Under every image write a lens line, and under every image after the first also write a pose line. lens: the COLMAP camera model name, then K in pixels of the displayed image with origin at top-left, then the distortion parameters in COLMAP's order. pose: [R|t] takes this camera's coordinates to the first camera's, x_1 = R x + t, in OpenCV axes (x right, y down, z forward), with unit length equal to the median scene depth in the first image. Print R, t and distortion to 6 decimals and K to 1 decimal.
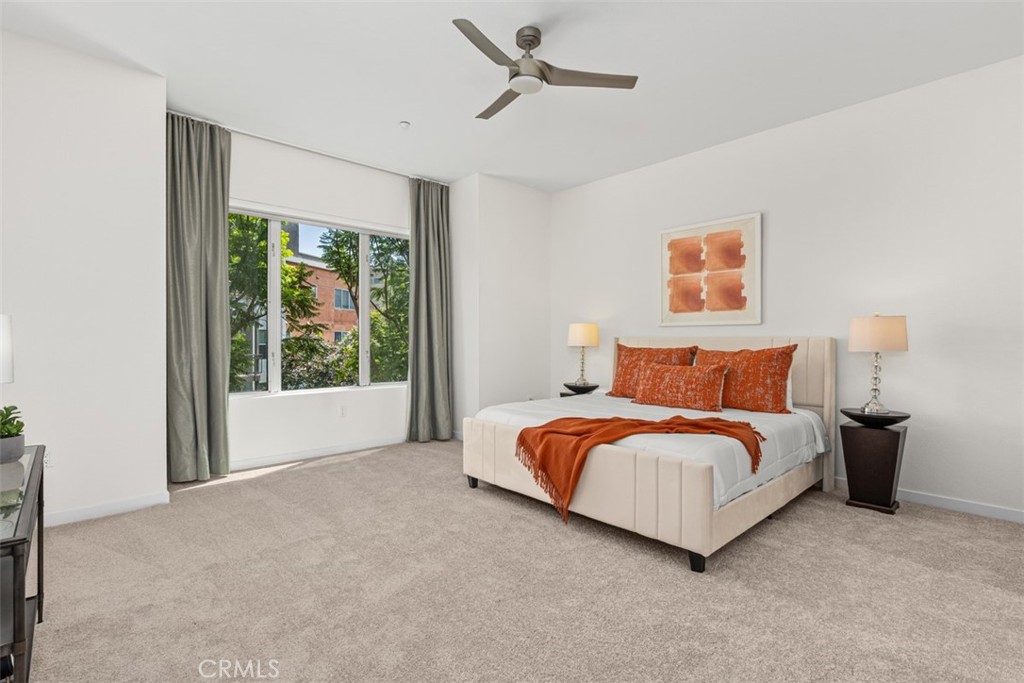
lens RADIAL K [[464.6, 0, 510.6], [0, 464.6, 345.9], [0, 0, 1]] dist [0.001756, 0.000192]
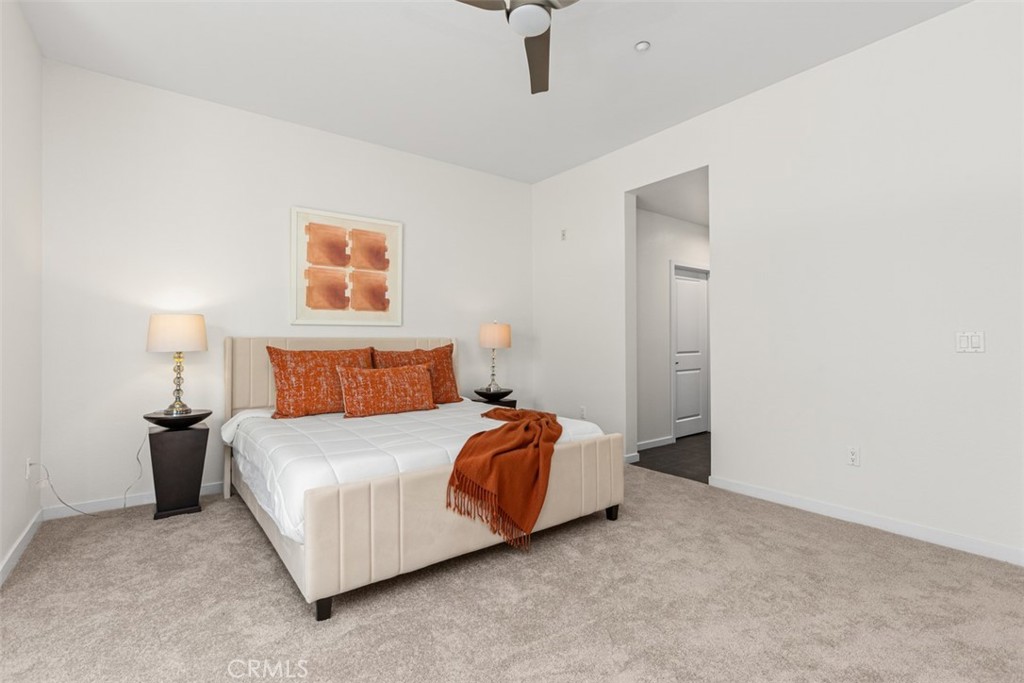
lens RADIAL K [[460.3, 0, 511.4], [0, 460.3, 332.2], [0, 0, 1]] dist [0.002045, 0.000102]
pose [[0.128627, 0.015666, 0.991569, -0.470701], [0.018652, 0.999660, -0.018214, -0.007136], [-0.991518, 0.020838, 0.128291, 0.578351]]
